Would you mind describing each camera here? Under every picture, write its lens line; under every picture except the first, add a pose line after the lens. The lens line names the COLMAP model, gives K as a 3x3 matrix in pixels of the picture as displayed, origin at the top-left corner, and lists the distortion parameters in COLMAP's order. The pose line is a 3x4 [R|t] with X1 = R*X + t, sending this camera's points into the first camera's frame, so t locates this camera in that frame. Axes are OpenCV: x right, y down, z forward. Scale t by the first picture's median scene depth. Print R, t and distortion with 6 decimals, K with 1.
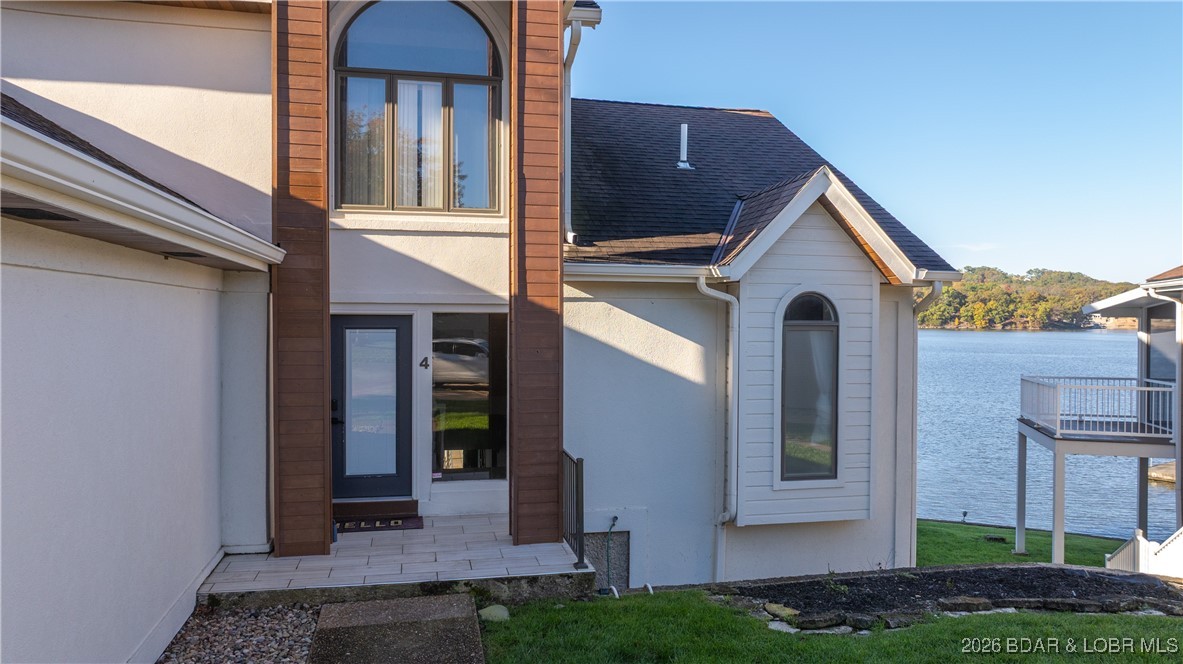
lens RADIAL K [[836.8, 0, 595.8], [0, 836.8, 328.6], [0, 0, 1]] dist [-0.030866, 0.039036]
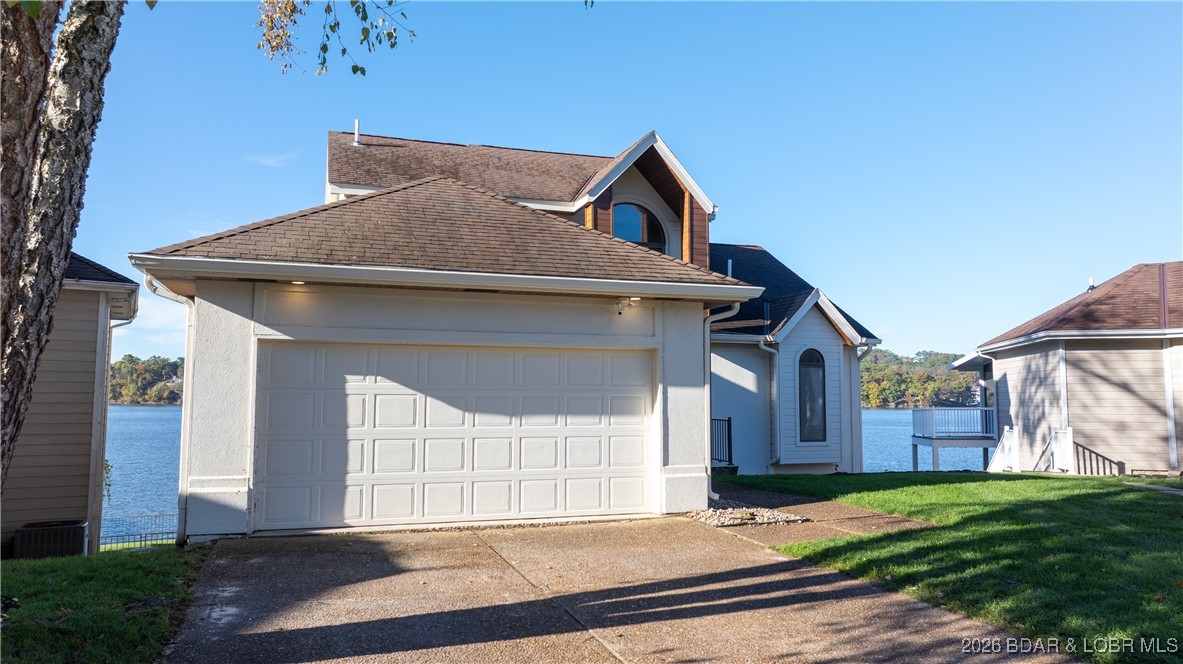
lens RADIAL K [[836.8, 0, 595.8], [0, 836.8, 328.6], [0, 0, 1]] dist [-0.030866, 0.039036]
pose [[0.993859, 0.004115, 0.110577, -0.503232], [0.006679, 0.995255, -0.097068, 0.104715], [-0.110452, 0.097211, 0.989116, -0.987879]]
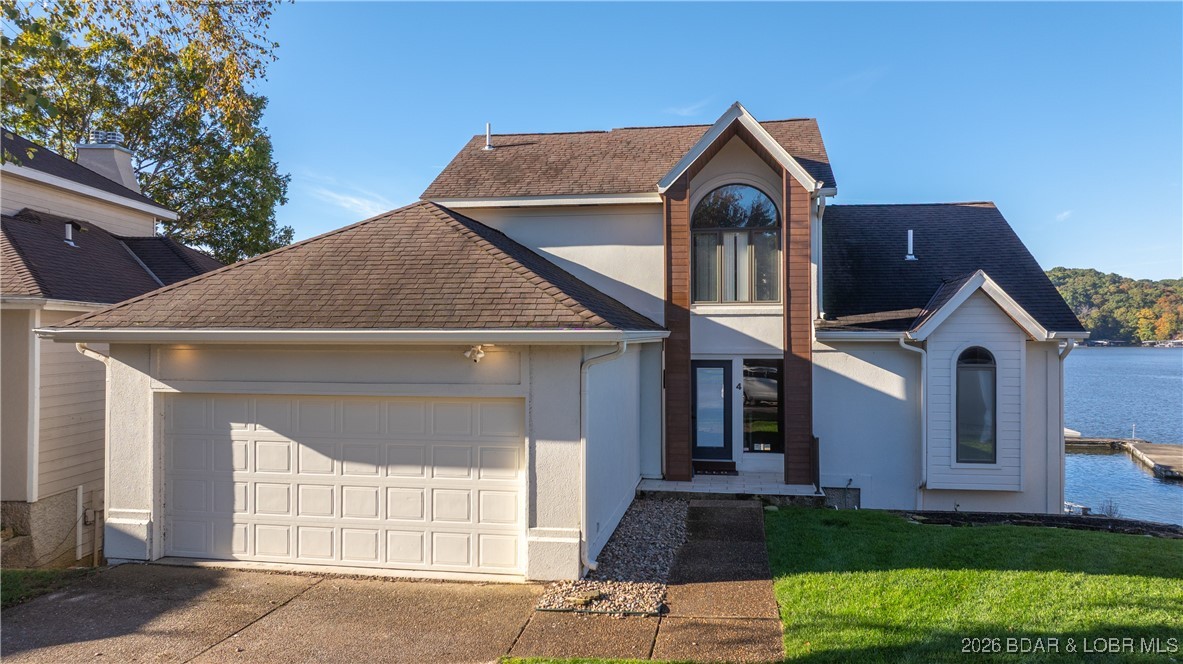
lens RADIAL K [[836.8, 0, 595.8], [0, 836.8, 328.6], [0, 0, 1]] dist [-0.030866, 0.039036]
pose [[0.928147, -0.008135, -0.372124, 0.179246], [-0.000409, 0.999738, -0.022874, -0.041786], [0.372213, 0.021382, 0.927901, -0.787542]]
